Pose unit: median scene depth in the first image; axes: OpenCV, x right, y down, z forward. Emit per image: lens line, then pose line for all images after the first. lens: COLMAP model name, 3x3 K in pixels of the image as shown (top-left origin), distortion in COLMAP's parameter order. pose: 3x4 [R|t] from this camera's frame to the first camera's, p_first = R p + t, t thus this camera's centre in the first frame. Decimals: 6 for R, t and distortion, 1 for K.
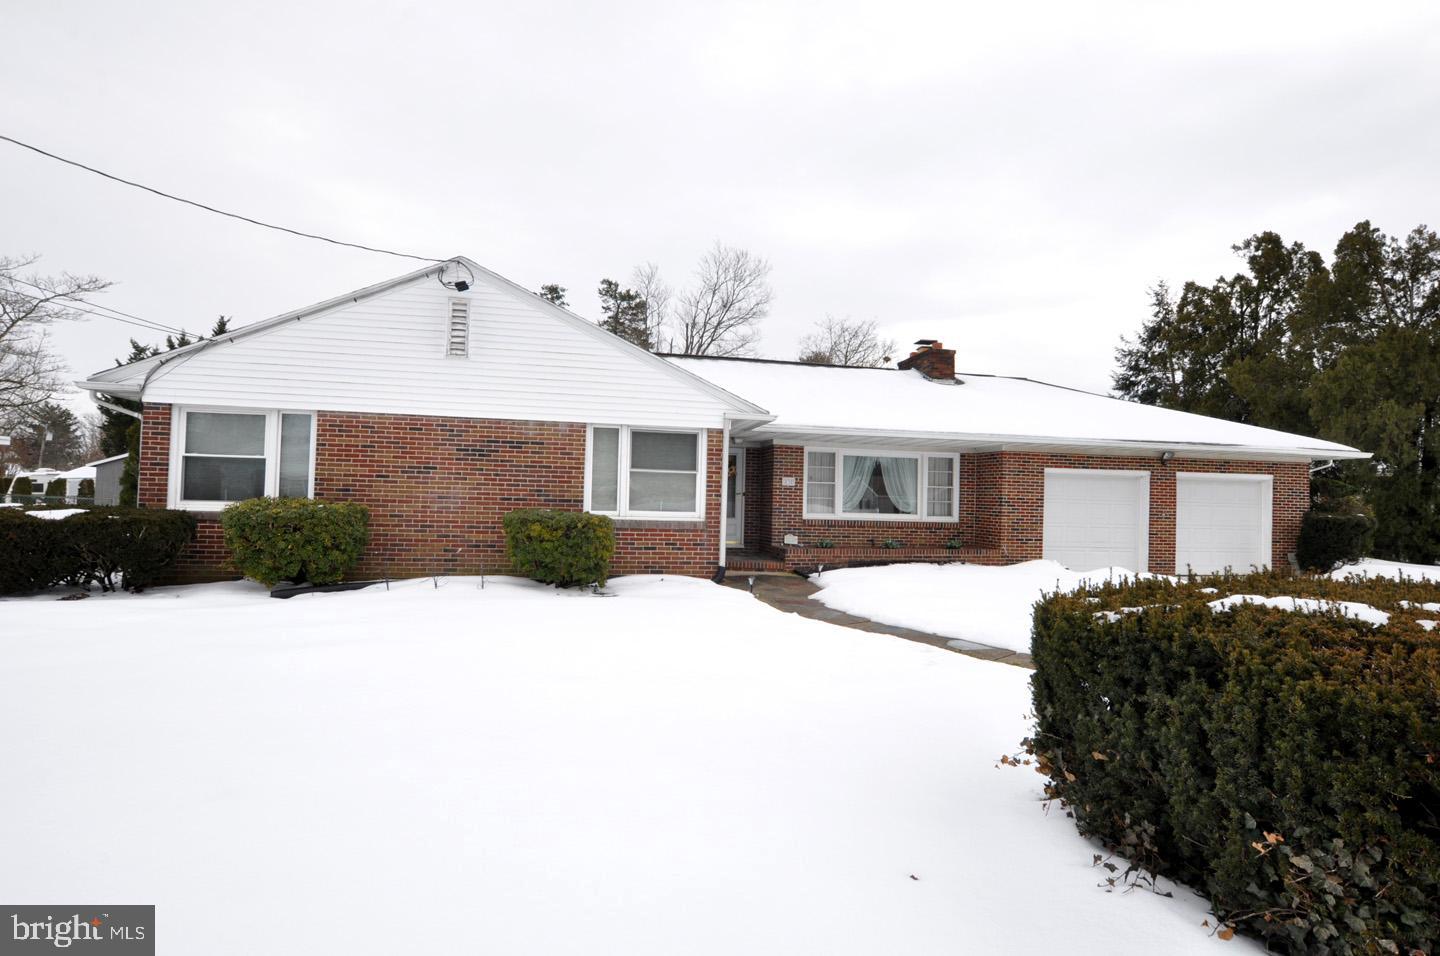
lens RADIAL K [[748.3, 0, 720.0], [0, 748.3, 478.0], [0, 0, 1]] dist [-0.021649, -0.000429]
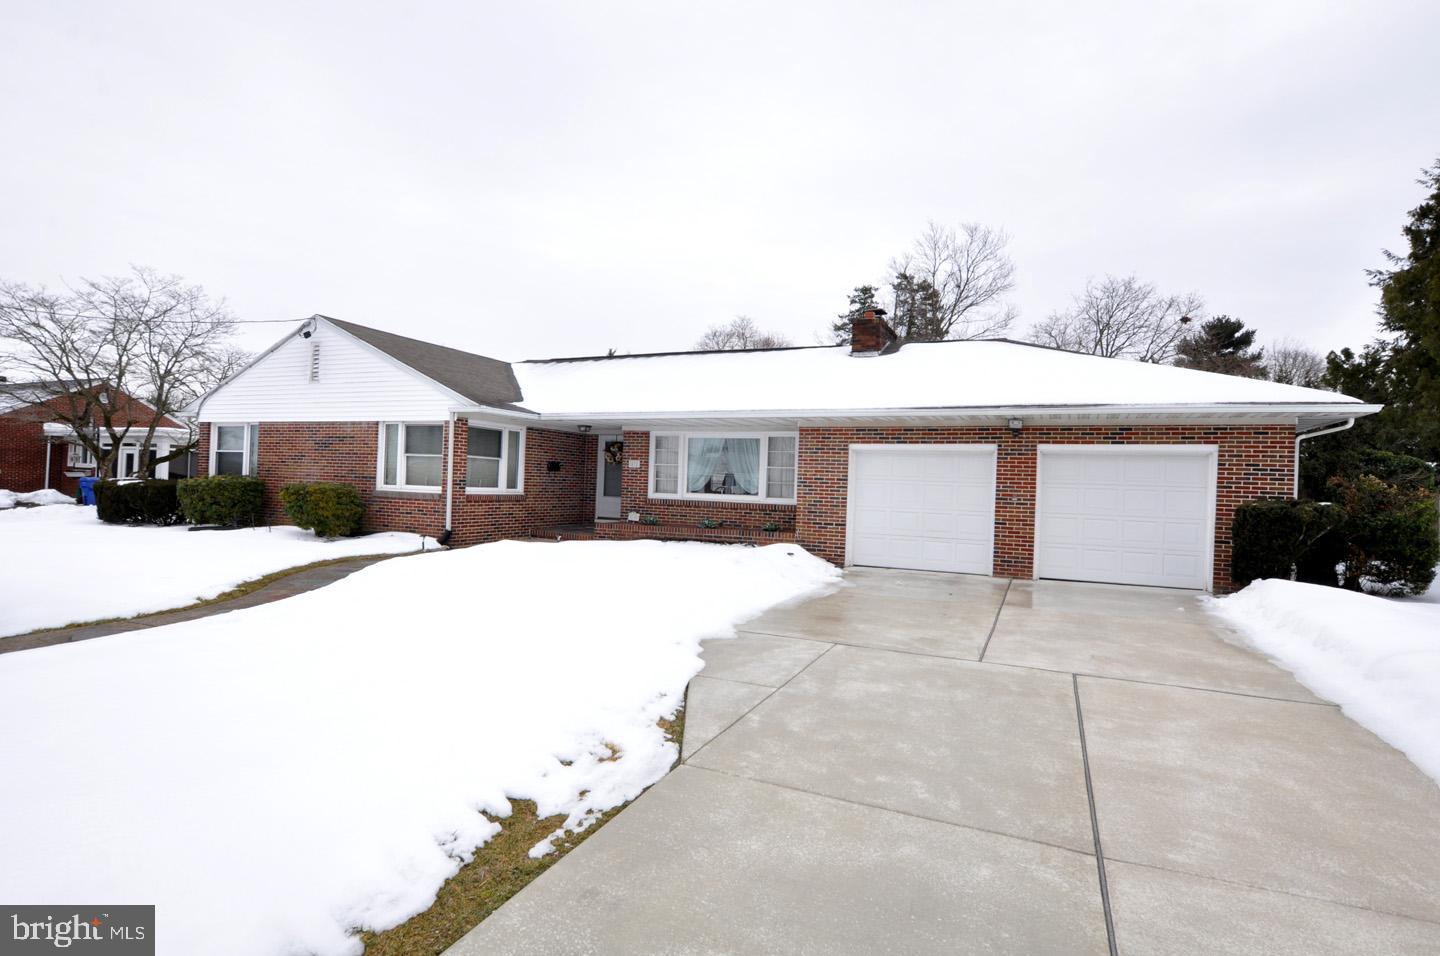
lens RADIAL K [[735.2, 0, 724.9], [0, 735.2, 475.3], [0, 0, 1]] dist [-0.022312, 0.000203]
pose [[0.814736, -0.006348, -0.579797, 0.799867], [0.006759, 0.999976, -0.001451, 0.023223], [0.579793, -0.002737, 0.814760, 0.191713]]
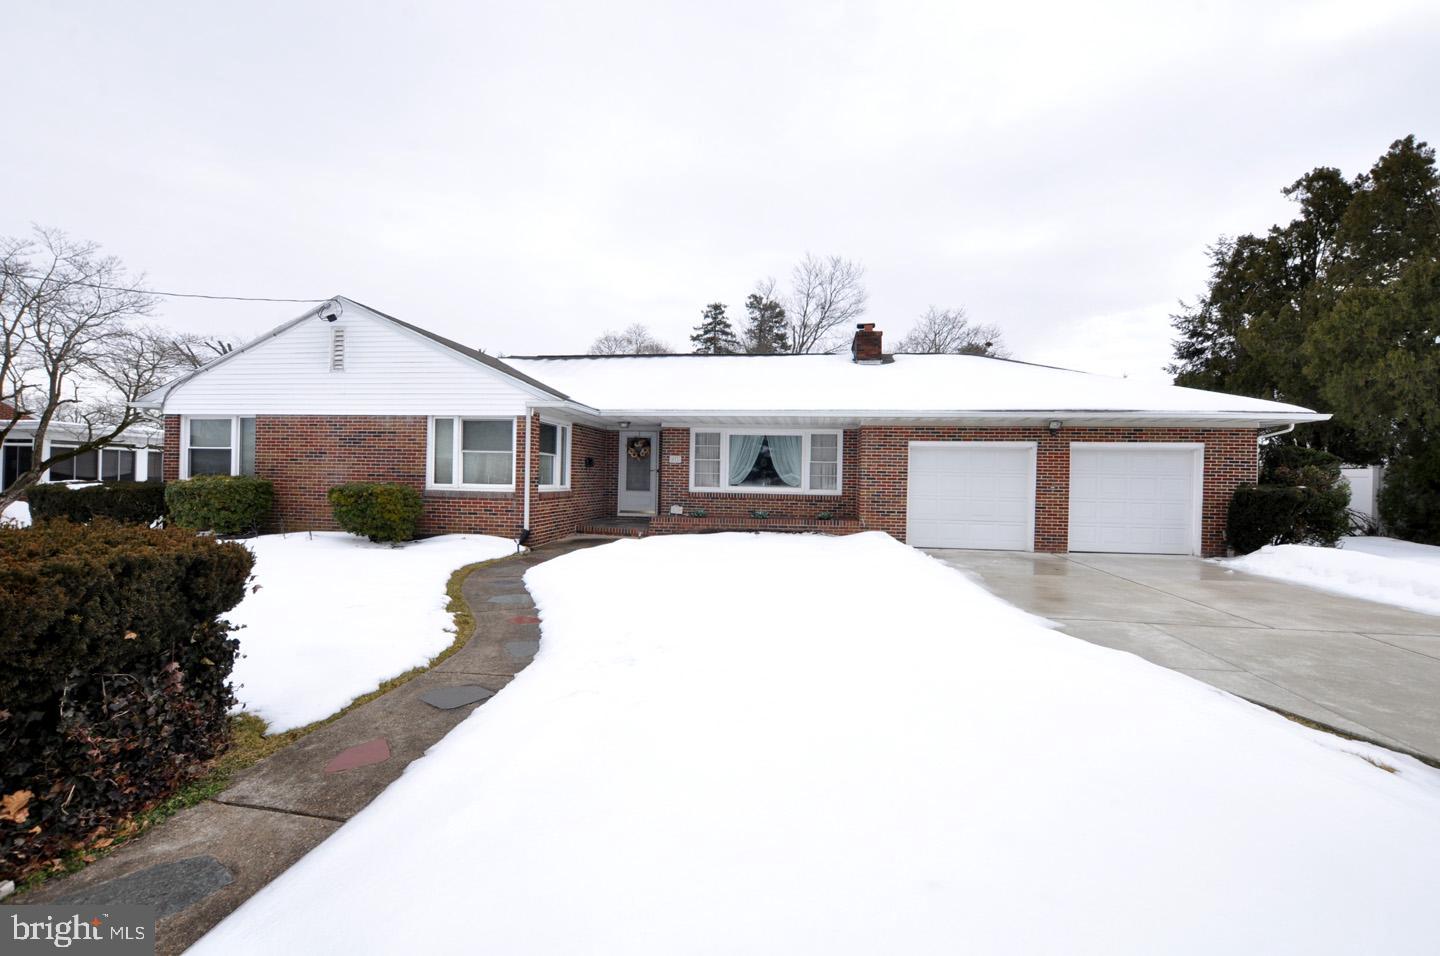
lens RADIAL K [[632.4, 0, 723.0], [0, 632.4, 478.0], [0, 0, 1]] dist [-0.034667, 0.005025]
pose [[0.944512, -0.008208, -0.328376, 0.463974], [0.016166, 0.999638, 0.021511, 0.013415], [0.328080, -0.025626, 0.944302, 0.104784]]
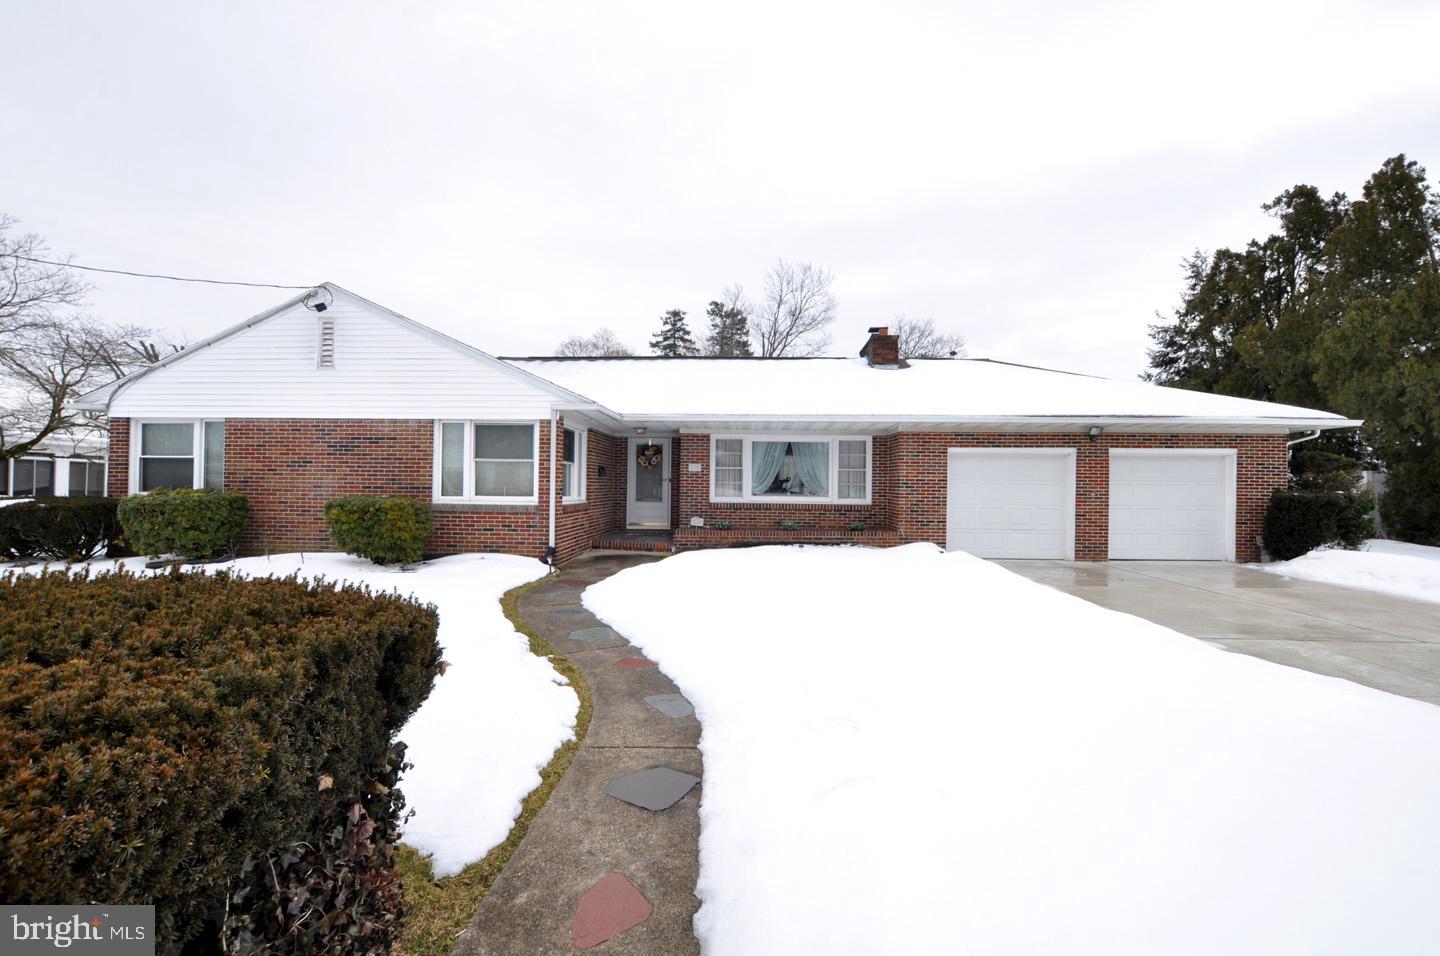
lens RADIAL K [[627.7, 0, 722.0], [0, 627.7, 481.0], [0, 0, 1]] dist [-0.034747, 0.004481]
pose [[0.970250, -0.016935, -0.241514, 0.335396], [0.021317, 0.999652, 0.015546, 0.010506], [0.241166, -0.020232, 0.970273, 0.133108]]
